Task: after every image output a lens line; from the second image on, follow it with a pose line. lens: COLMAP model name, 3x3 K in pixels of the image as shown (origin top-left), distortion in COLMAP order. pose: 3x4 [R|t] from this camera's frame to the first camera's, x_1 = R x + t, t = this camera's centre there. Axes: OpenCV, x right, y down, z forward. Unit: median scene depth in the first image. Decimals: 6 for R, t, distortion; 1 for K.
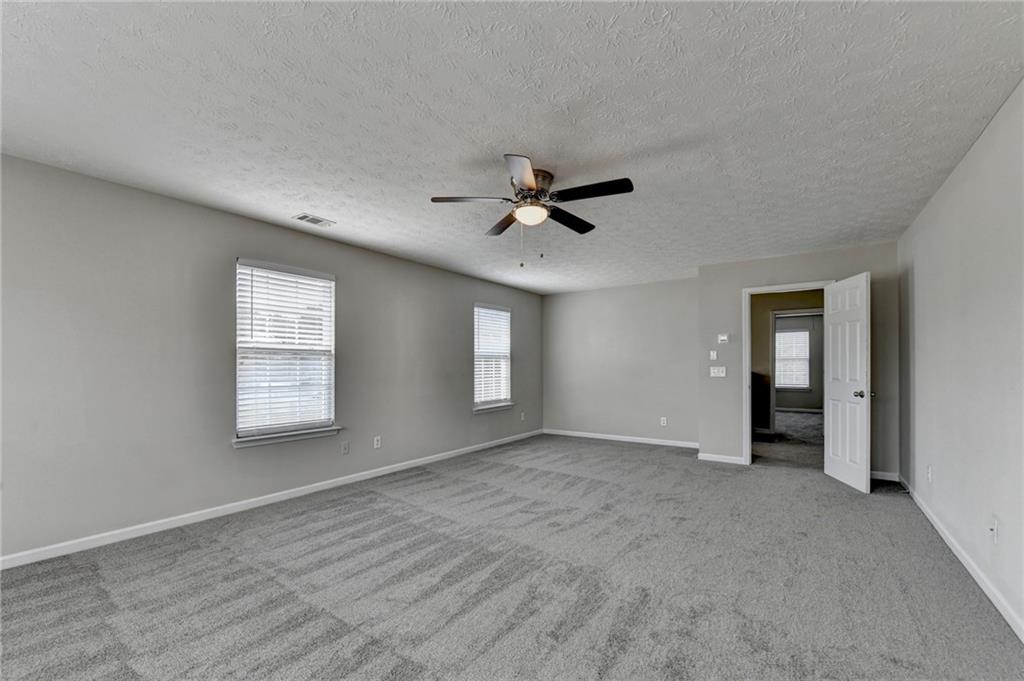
lens RADIAL K [[411.2, 0, 499.7], [0, 411.2, 353.7], [0, 0, 1]] dist [-0.009665, -0.000909]
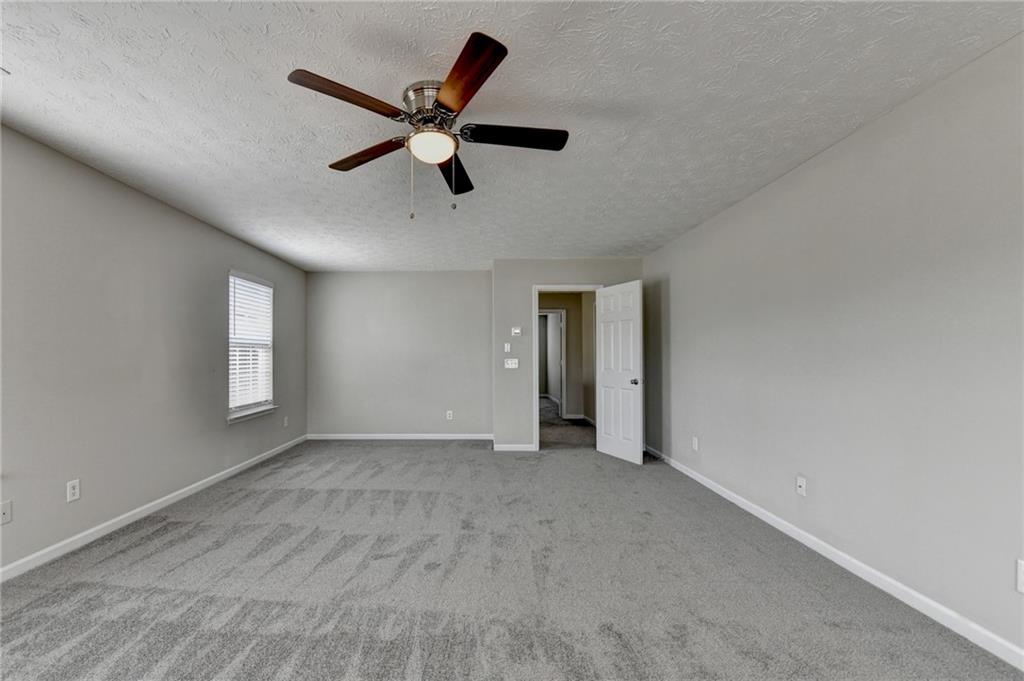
lens RADIAL K [[428.5, 0, 497.4], [0, 428.5, 346.3], [0, 0, 1]] dist [-0.010571, -0.003703]
pose [[0.825776, 0.016269, 0.563764, -0.128612], [-0.017874, 0.999837, -0.002671, 0.005284], [-0.563715, -0.007871, 0.825932, 0.164321]]
